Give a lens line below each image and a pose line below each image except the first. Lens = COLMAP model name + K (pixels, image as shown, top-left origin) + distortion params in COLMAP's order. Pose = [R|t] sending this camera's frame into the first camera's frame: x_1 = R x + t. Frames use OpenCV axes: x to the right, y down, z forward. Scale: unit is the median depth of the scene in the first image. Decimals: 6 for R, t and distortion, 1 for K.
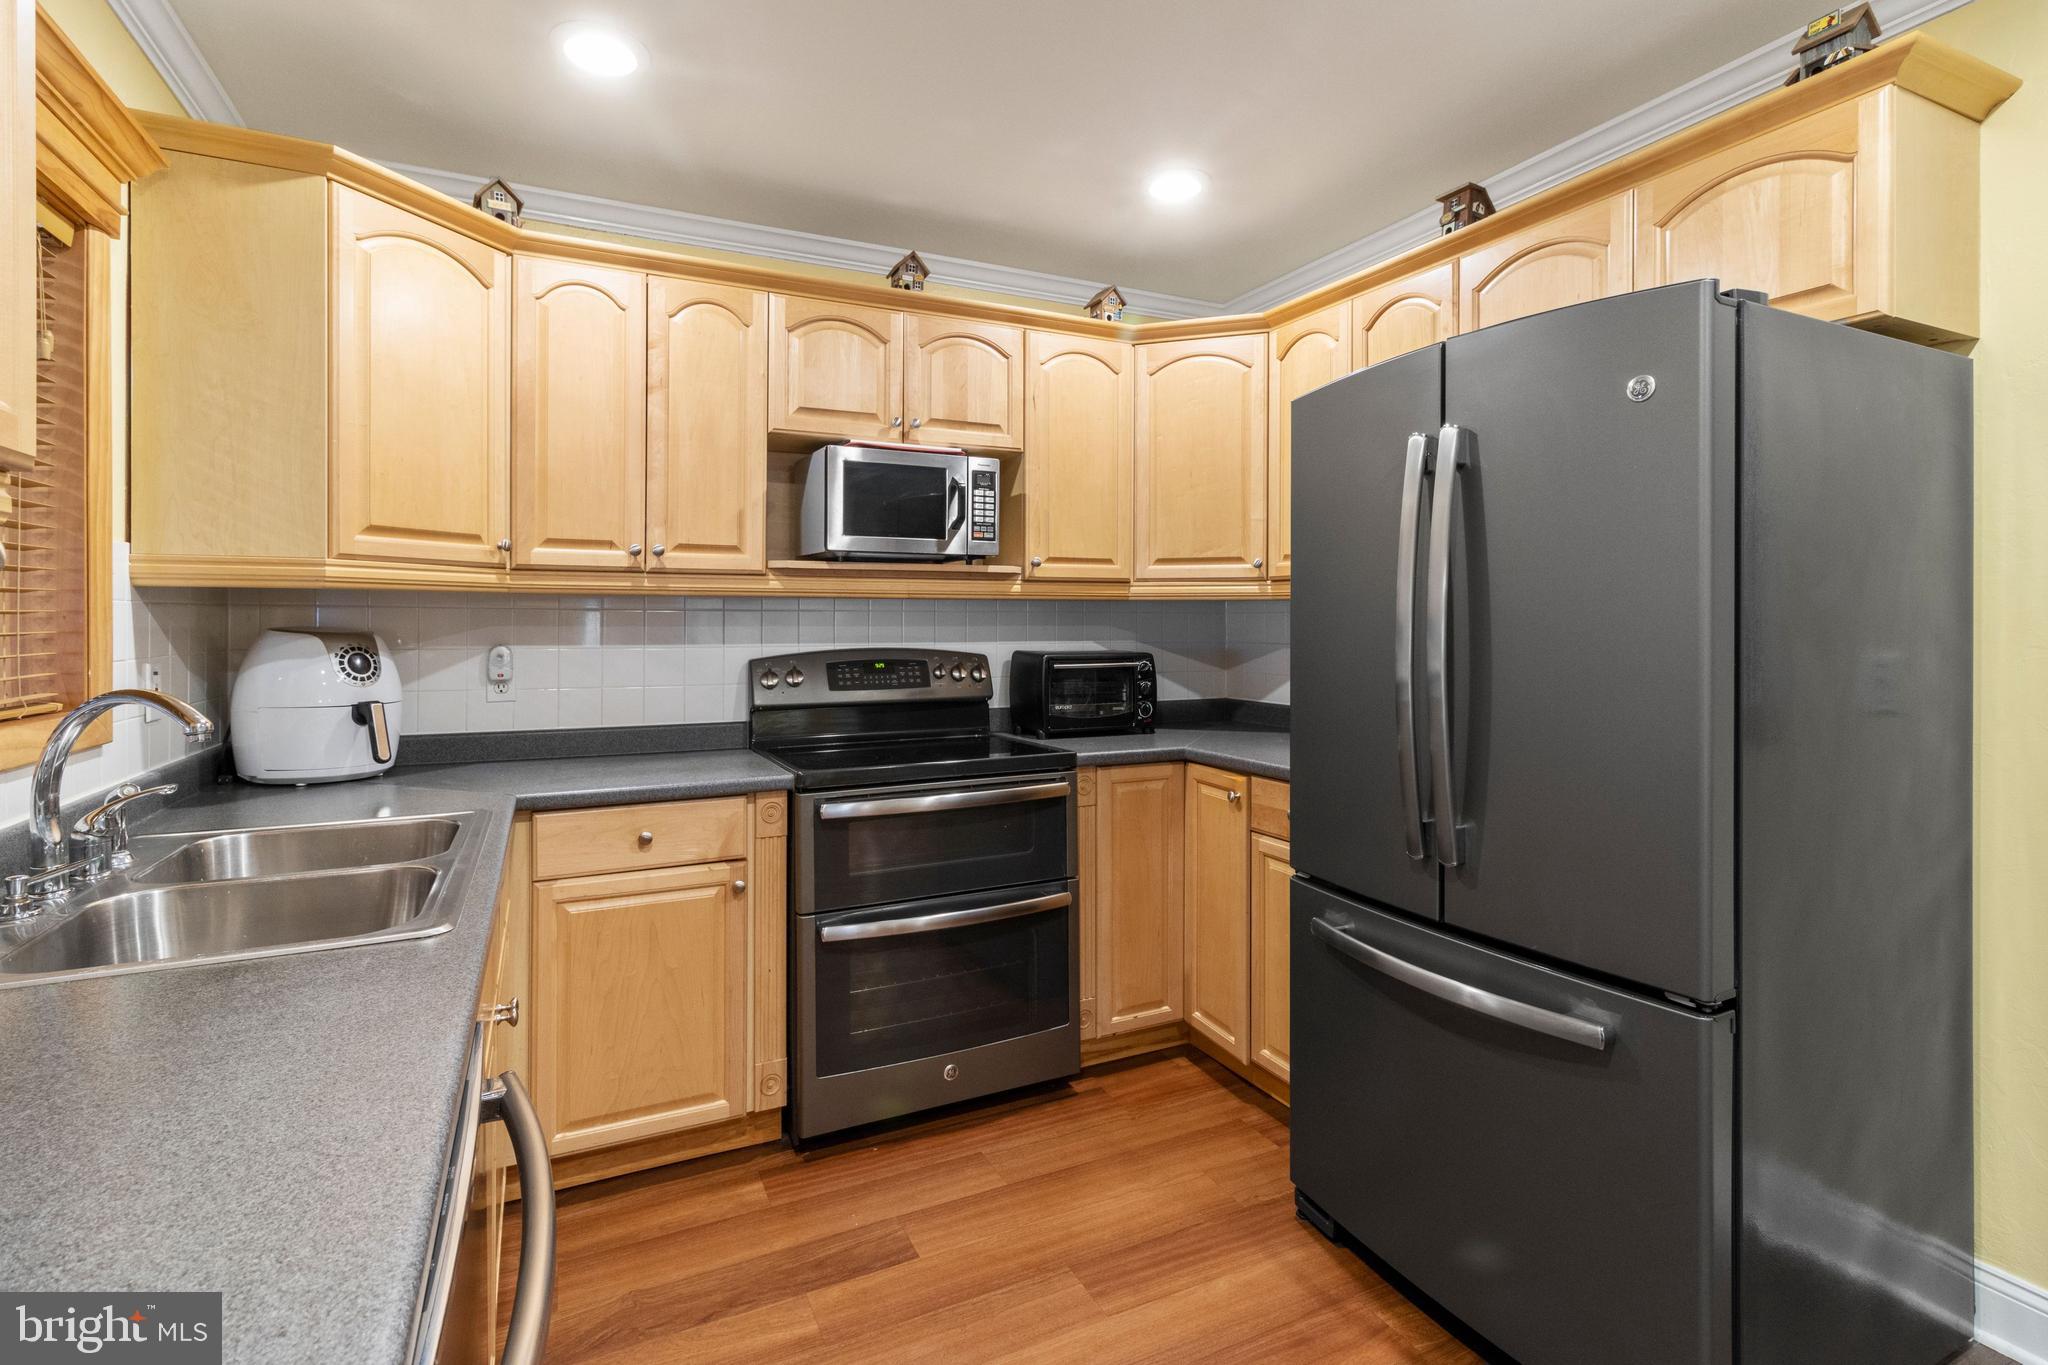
lens RADIAL K [[981.2, 0, 1037.4], [0, 981.2, 613.2], [0, 0, 1]] dist [0.010576, -0.000823]
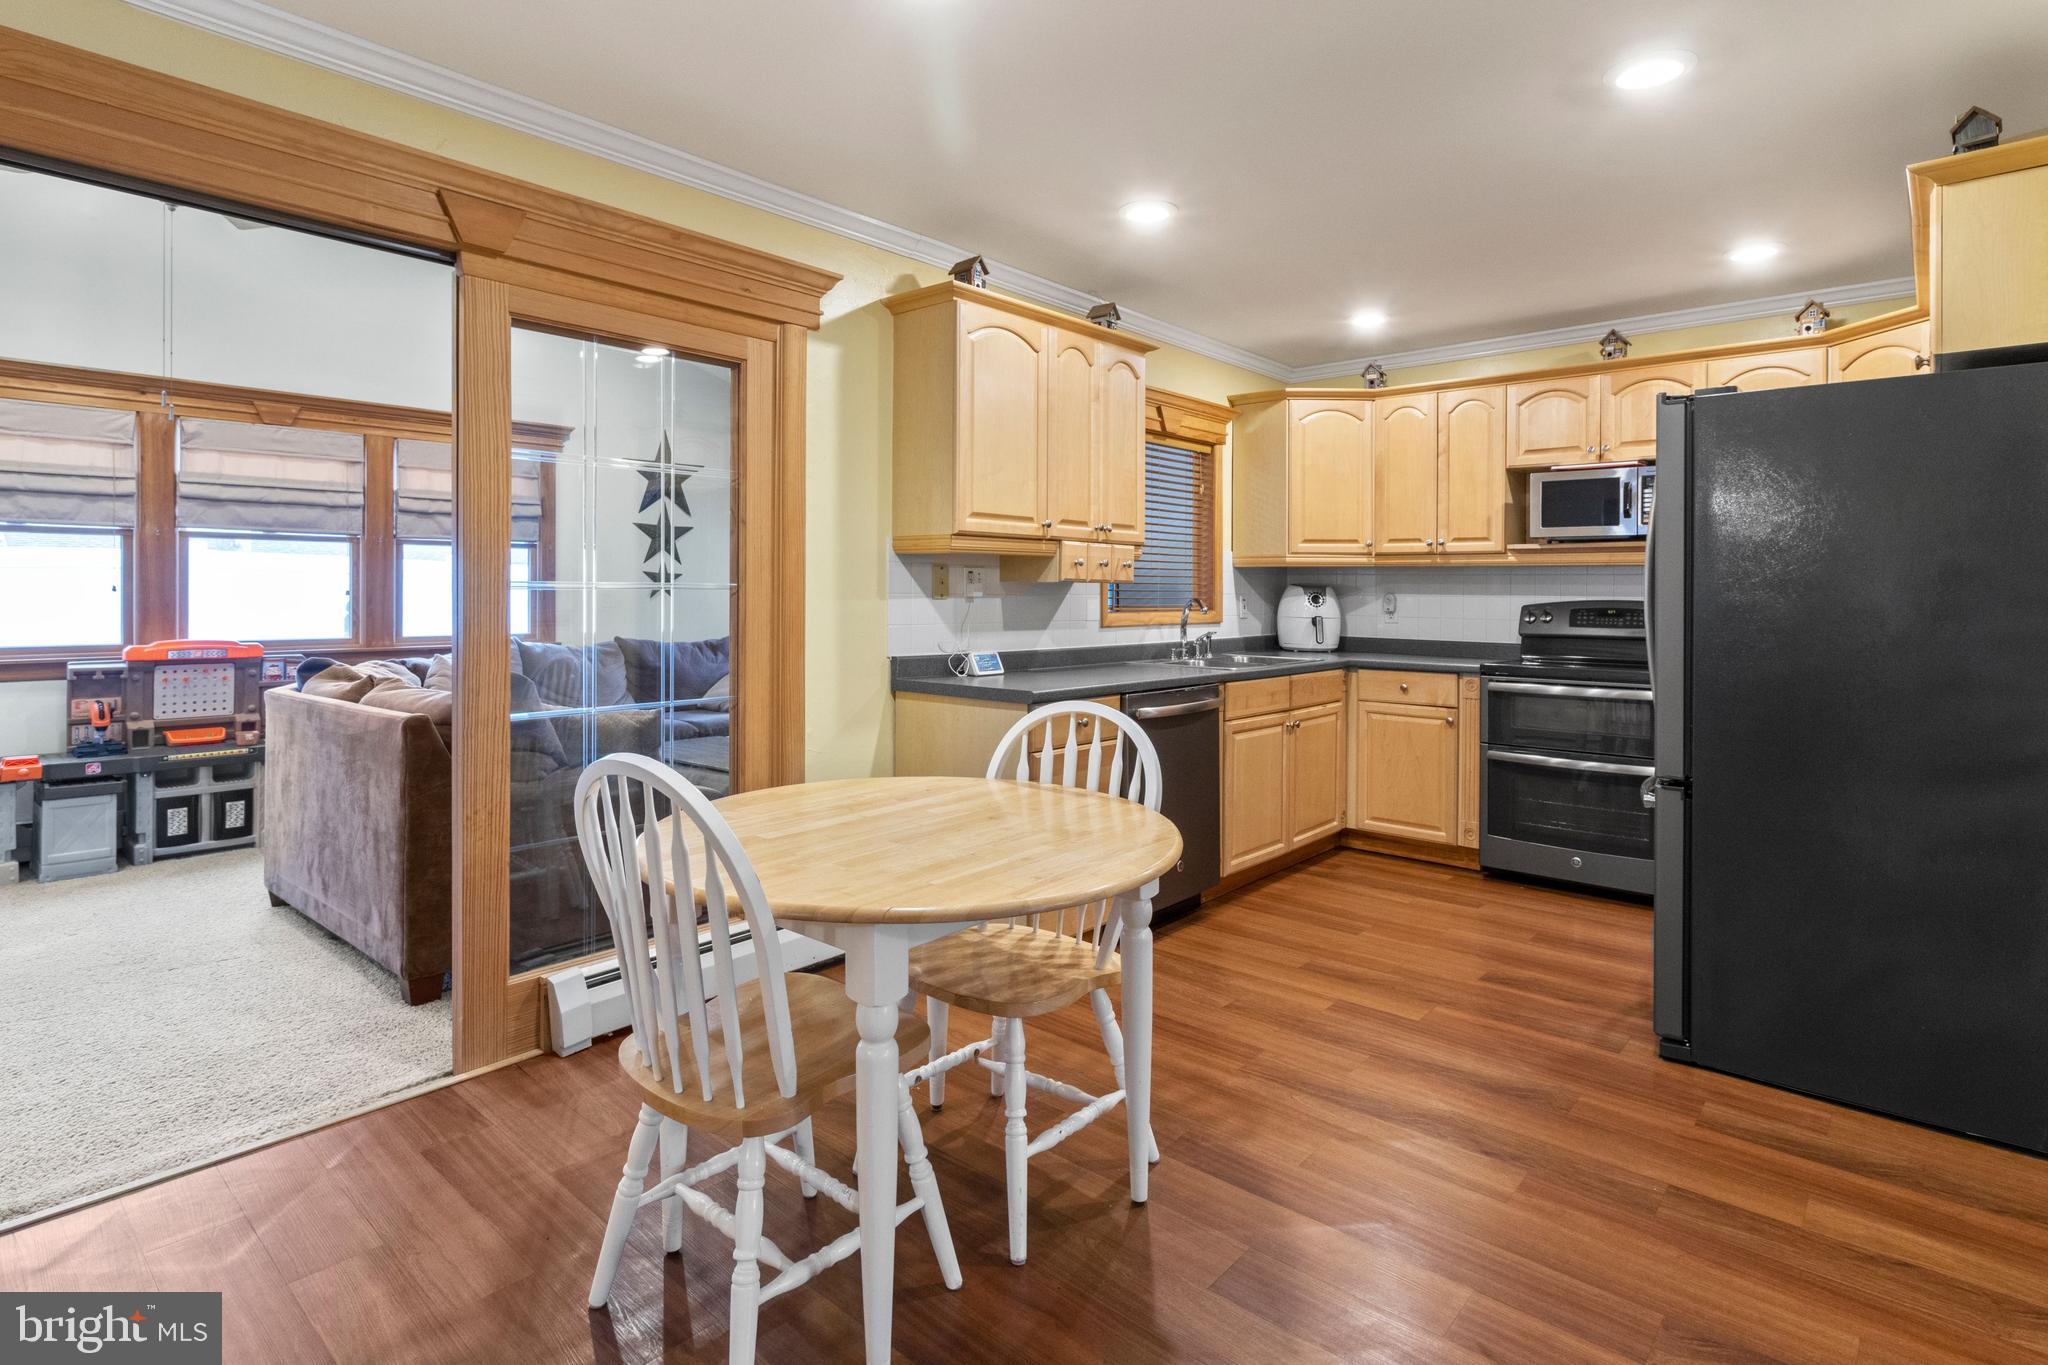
lens RADIAL K [[1028.5, 0, 1008.2], [0, 1028.5, 604.4], [0, 0, 1]] dist [0.008496, -0.002916]
pose [[0.380563, 0.017446, -0.924590, 1.118231], [-0.000014, 0.999822, 0.018859, 0.016448], [0.924755, -0.007164, 0.380496, -0.497395]]
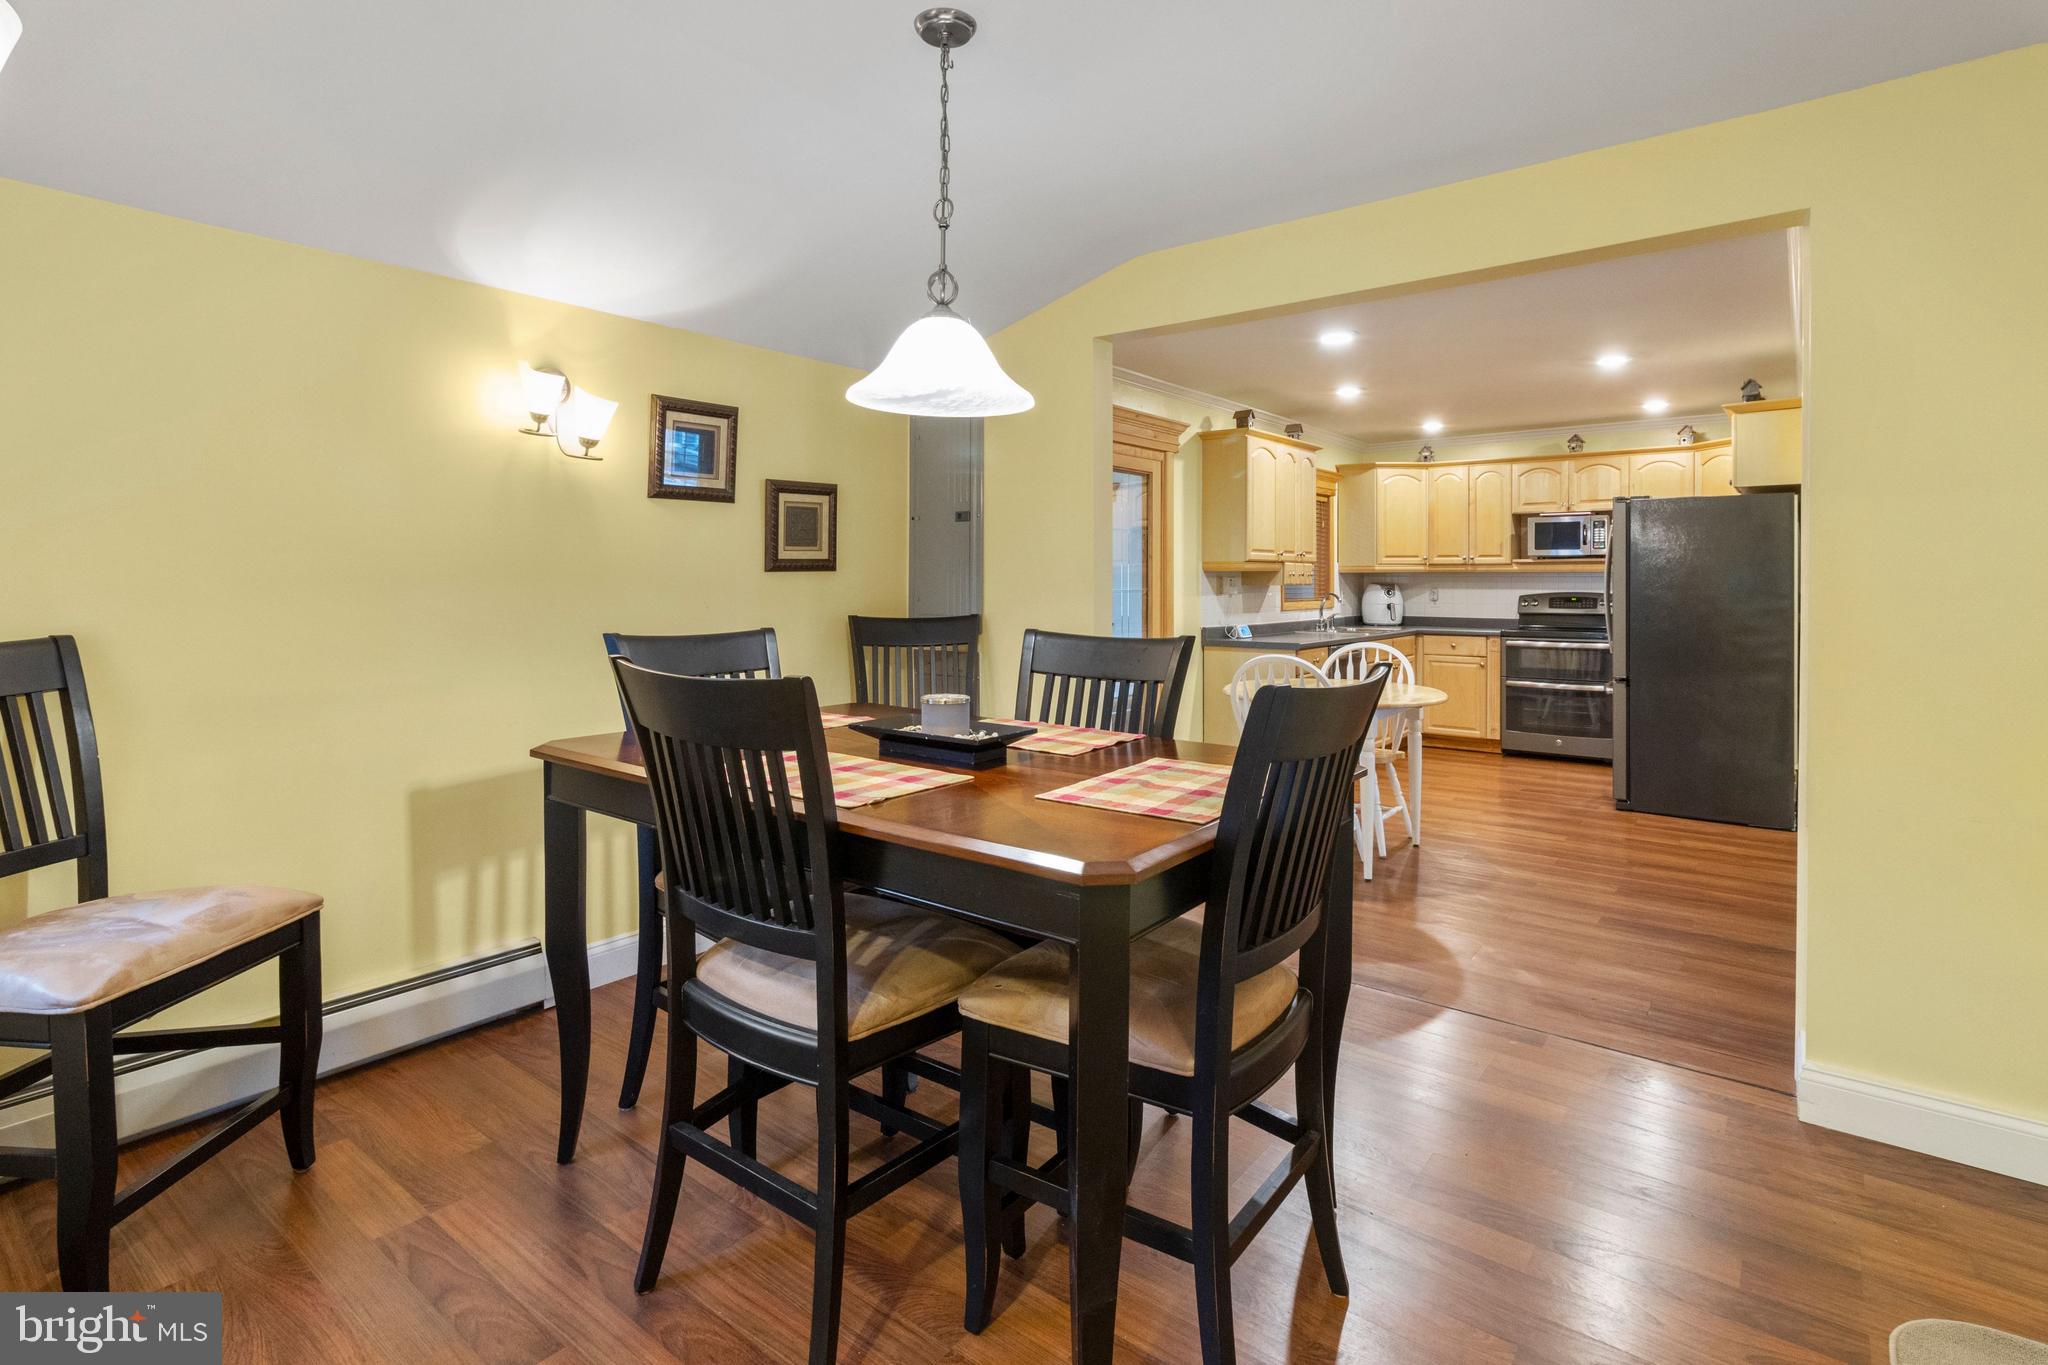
lens RADIAL K [[981.2, 0, 1022.3], [0, 981.2, 601.5], [0, 0, 1]] dist [0.010576, -0.000823]
pose [[0.434936, 0.019769, -0.900244, 1.782481], [0.007637, 0.999642, 0.025641, -0.017364], [0.900429, -0.018027, 0.434630, -1.602439]]
